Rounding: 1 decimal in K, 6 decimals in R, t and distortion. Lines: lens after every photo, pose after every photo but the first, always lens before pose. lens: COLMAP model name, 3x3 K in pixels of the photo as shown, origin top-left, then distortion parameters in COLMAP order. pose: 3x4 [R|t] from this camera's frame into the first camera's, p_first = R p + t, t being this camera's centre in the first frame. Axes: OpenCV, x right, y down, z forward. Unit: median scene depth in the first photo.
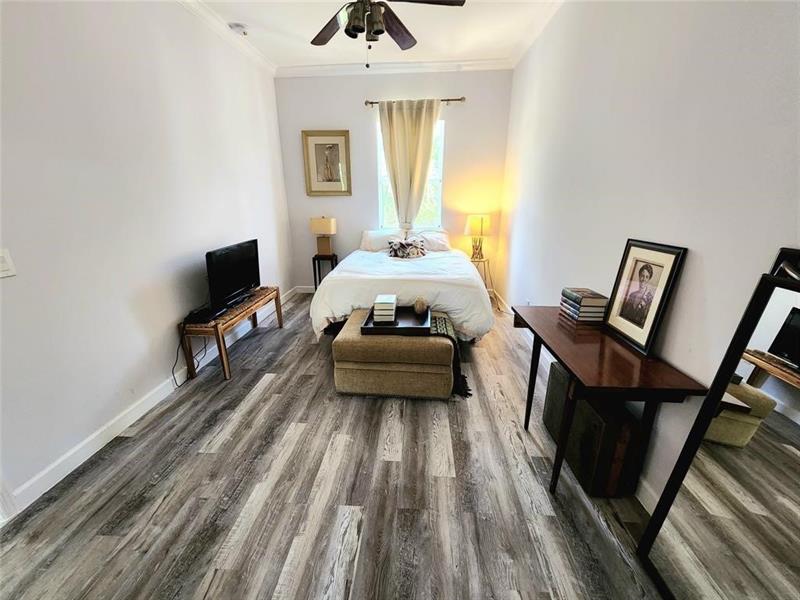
lens RADIAL K [[329.1, 0, 400.0], [0, 329.1, 300.0], [0, 0, 1]] dist [0.001022, 0.000037]
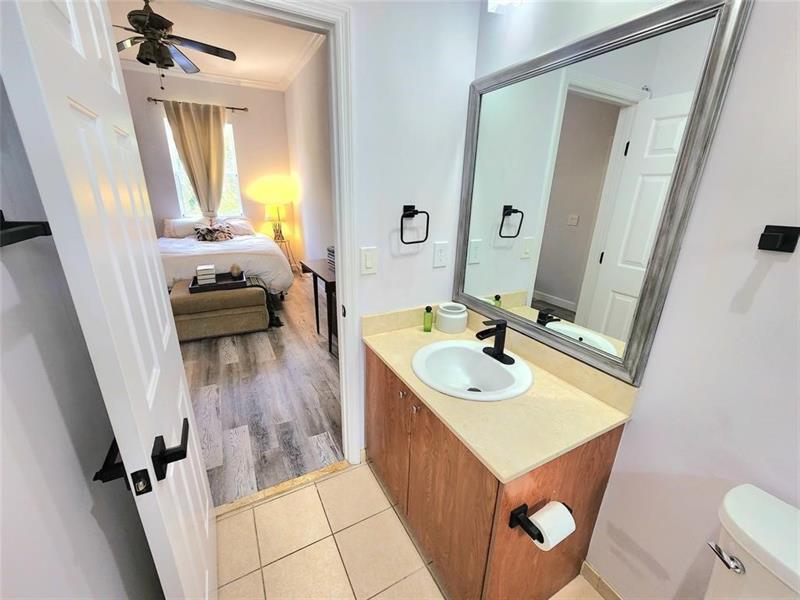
lens RADIAL K [[326.3, 0, 397.8], [0, 326.3, 298.5], [0, 0, 1]] dist [-0.000744, -0.000061]
pose [[0.851914, -0.143971, 0.503503, -0.065257], [0.134333, 0.989375, 0.055612, 0.153413], [-0.506159, 0.020260, 0.862202, -0.514898]]
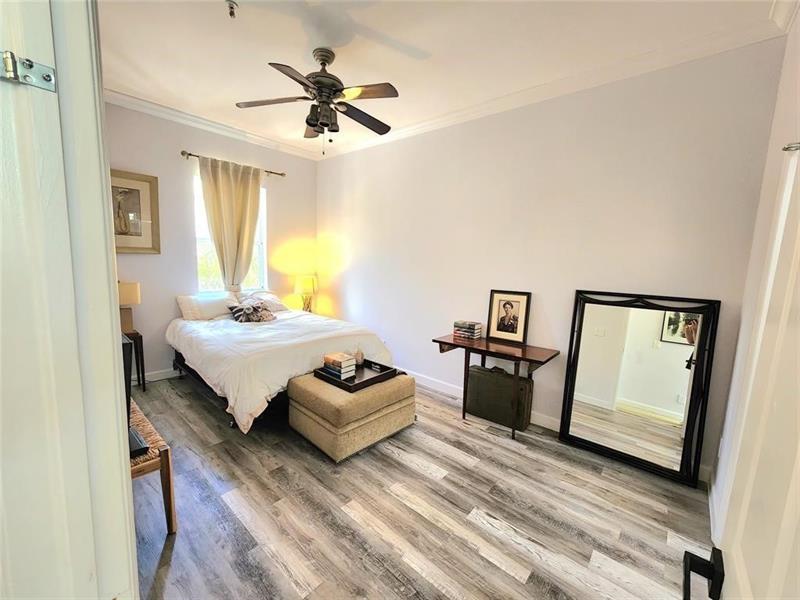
lens RADIAL K [[326.3, 0, 397.8], [0, 326.3, 298.5], [0, 0, 1]] dist [-0.000744, -0.000061]
pose [[0.611416, -0.070265, 0.788184, -0.762195], [0.201548, 0.977028, -0.069247, -0.078675], [-0.765212, 0.201196, 0.611532, 0.188901]]
